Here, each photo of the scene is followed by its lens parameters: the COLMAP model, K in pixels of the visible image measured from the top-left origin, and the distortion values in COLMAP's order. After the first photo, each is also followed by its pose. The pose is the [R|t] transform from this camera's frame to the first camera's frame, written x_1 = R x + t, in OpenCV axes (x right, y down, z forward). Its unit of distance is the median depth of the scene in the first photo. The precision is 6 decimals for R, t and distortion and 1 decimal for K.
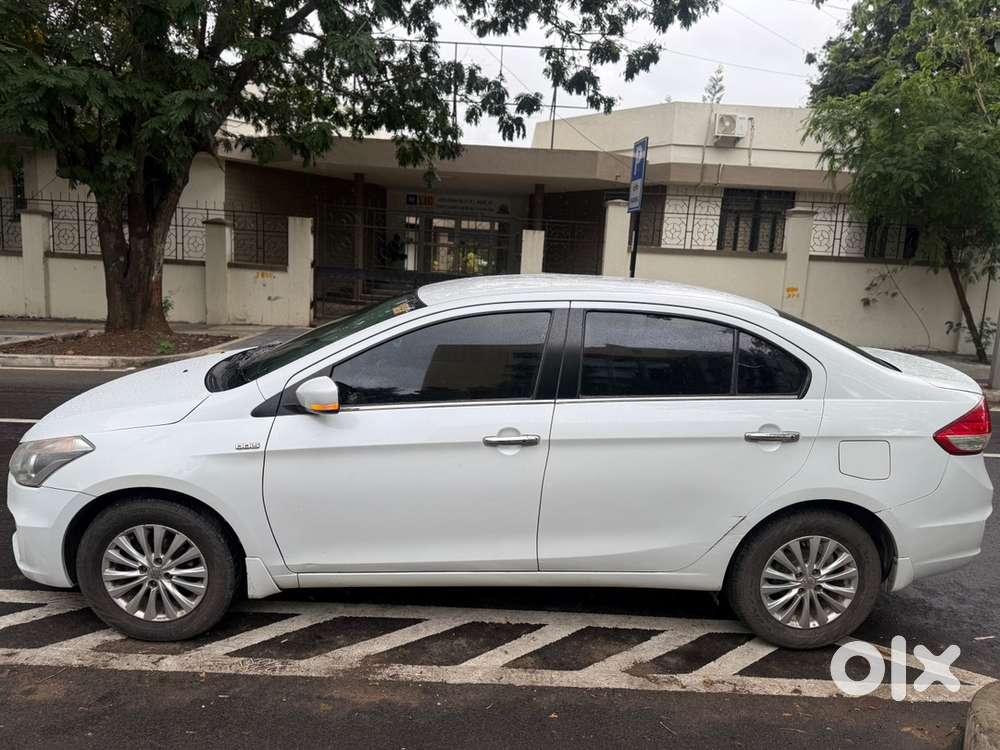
lens RADIAL K [[696.5, 0, 500.0], [0, 696.5, 375.0], [0, 0, 1]] dist [0.050841, -0.053590]
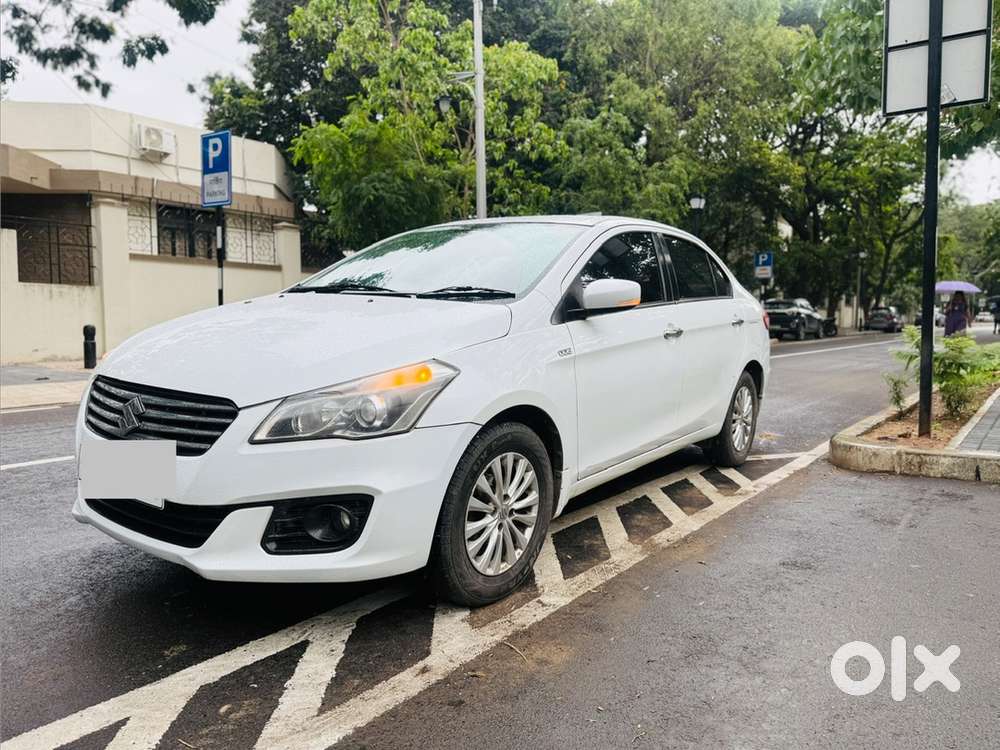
lens RADIAL K [[696.5, 0, 500.0], [0, 696.5, 375.0], [0, 0, 1]] dist [0.050841, -0.053590]
pose [[0.622037, -0.109585, 0.775281, -0.273635], [0.149096, 0.988618, 0.020115, 0.023713], [-0.768661, 0.103079, 0.631296, 0.109598]]
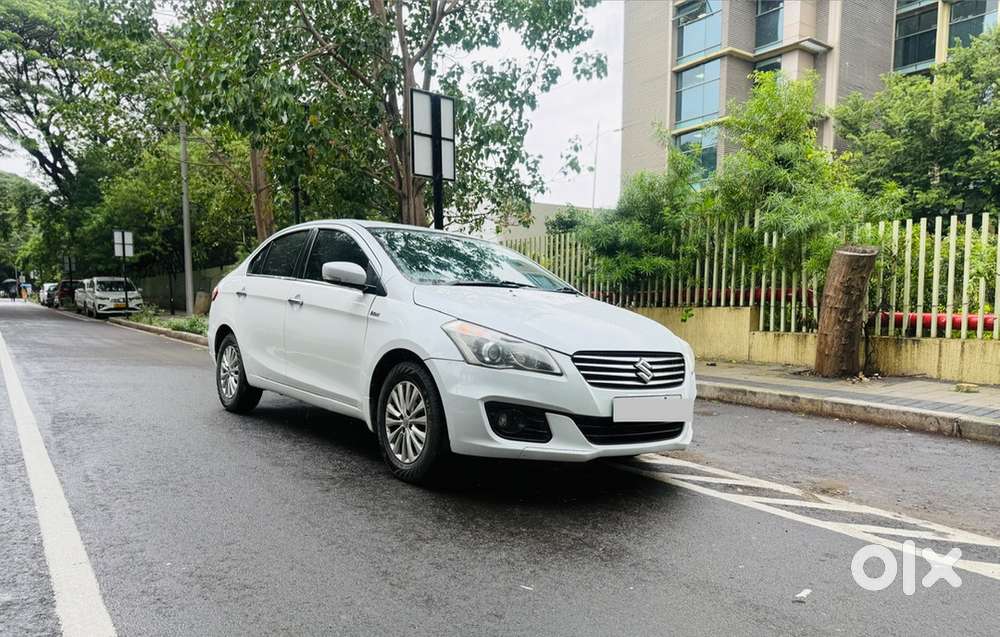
lens RADIAL K [[698.4, 0, 510.7], [0, 698.4, 374.5], [0, 0, 1]] dist [0.044856, -0.045811]
pose [[-0.581301, -0.141074, 0.801366, -0.395648], [0.077555, 0.970766, 0.227153, -0.046544], [-0.809984, 0.194194, -0.553366, 0.513344]]
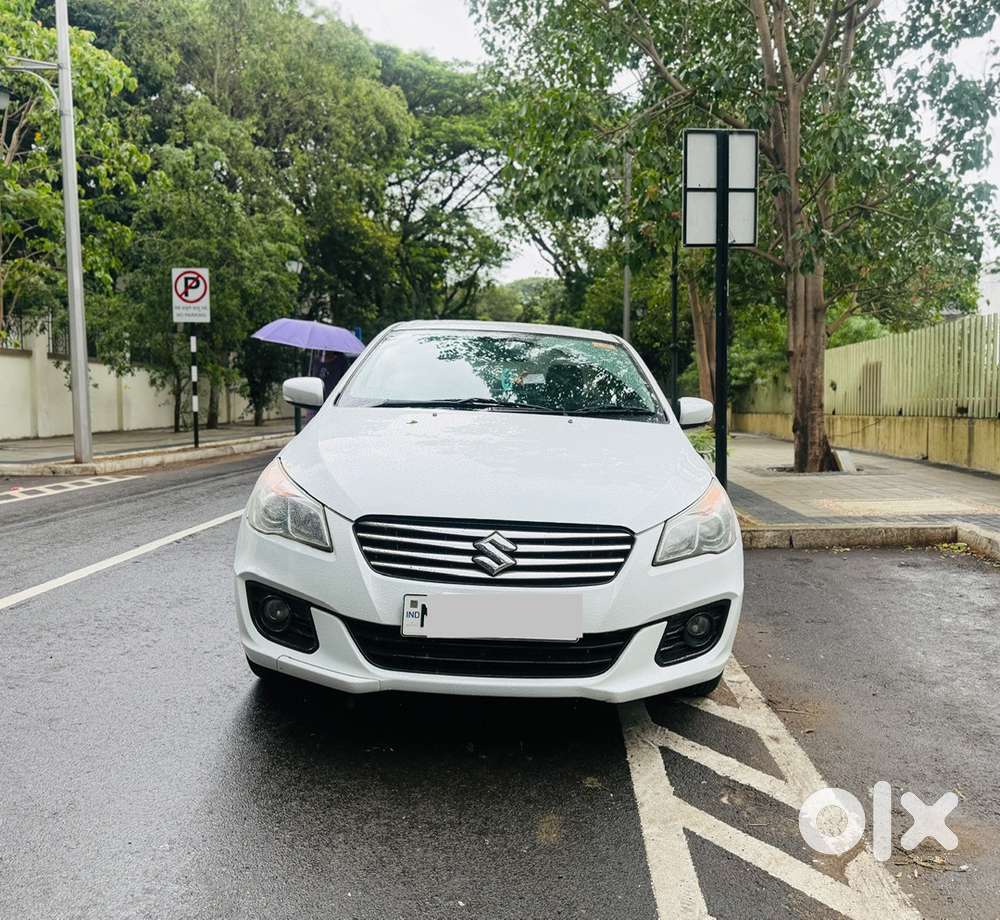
lens RADIAL K [[851.4, 0, 539.0], [0, 851.4, 457.5], [0, 0, 1]] dist [0.041843, -0.001699]
pose [[0.018637, -0.114341, 0.993267, -0.396529], [0.146869, 0.982976, 0.110401, -0.021244], [-0.988980, 0.143823, 0.035113, 0.281294]]
